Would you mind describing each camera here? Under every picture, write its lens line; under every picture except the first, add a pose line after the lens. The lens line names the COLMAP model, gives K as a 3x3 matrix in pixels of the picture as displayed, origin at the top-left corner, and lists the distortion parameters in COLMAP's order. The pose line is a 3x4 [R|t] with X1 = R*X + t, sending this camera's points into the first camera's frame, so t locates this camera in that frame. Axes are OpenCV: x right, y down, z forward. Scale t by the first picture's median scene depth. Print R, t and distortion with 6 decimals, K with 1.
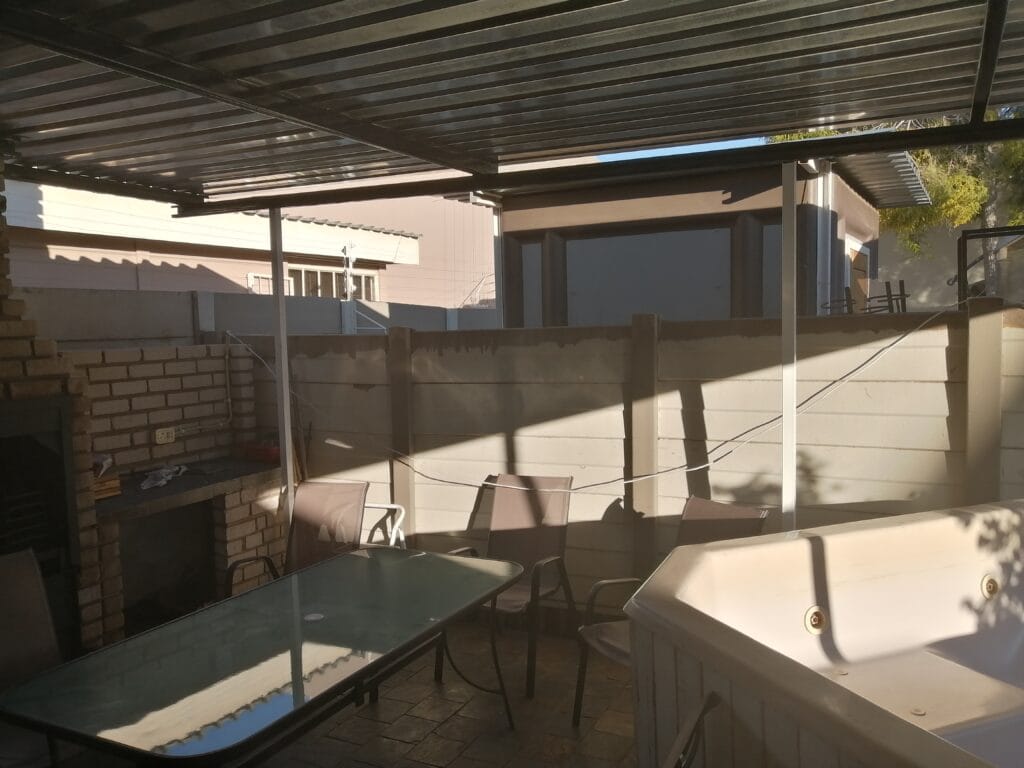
lens RADIAL K [[799.4, 0, 507.9], [0, 799.4, 390.7], [0, 0, 1]] dist [0.000818, 0.015143]
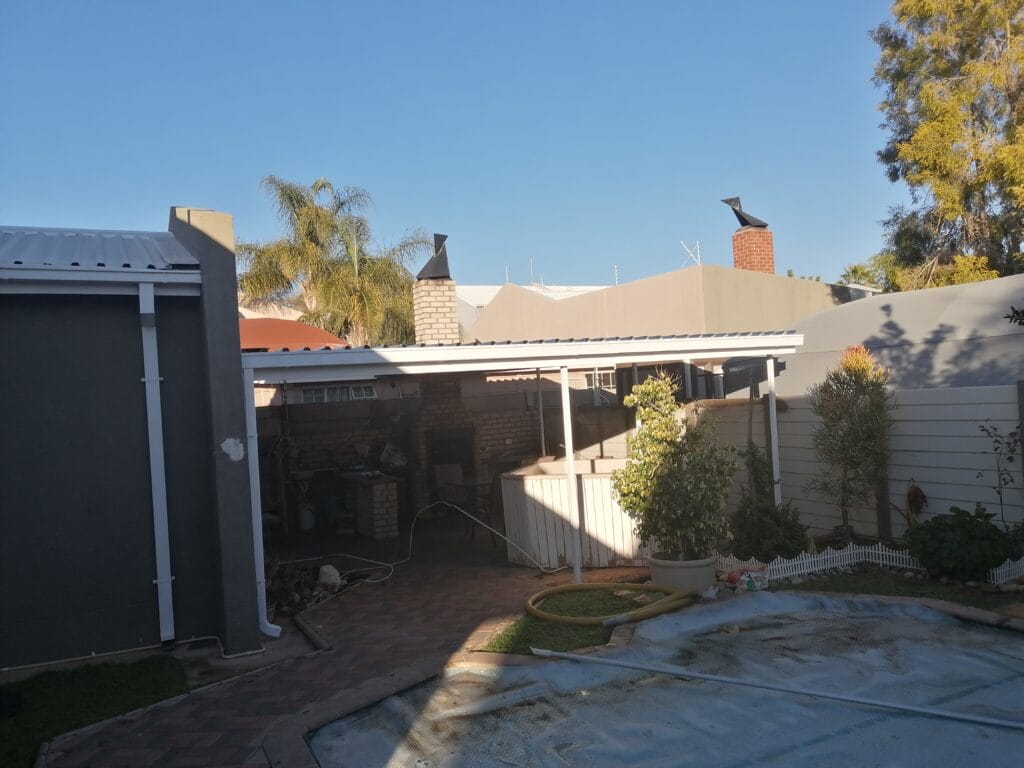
lens RADIAL K [[778.8, 0, 512.0], [0, 778.8, 384.0], [0, 0, 1]] dist [0.001520, -0.003923]
pose [[0.814570, -0.033823, -0.579079, 1.499738], [-0.003345, 0.998008, -0.062997, 0.026792], [0.580056, 0.053253, 0.812834, -1.632471]]
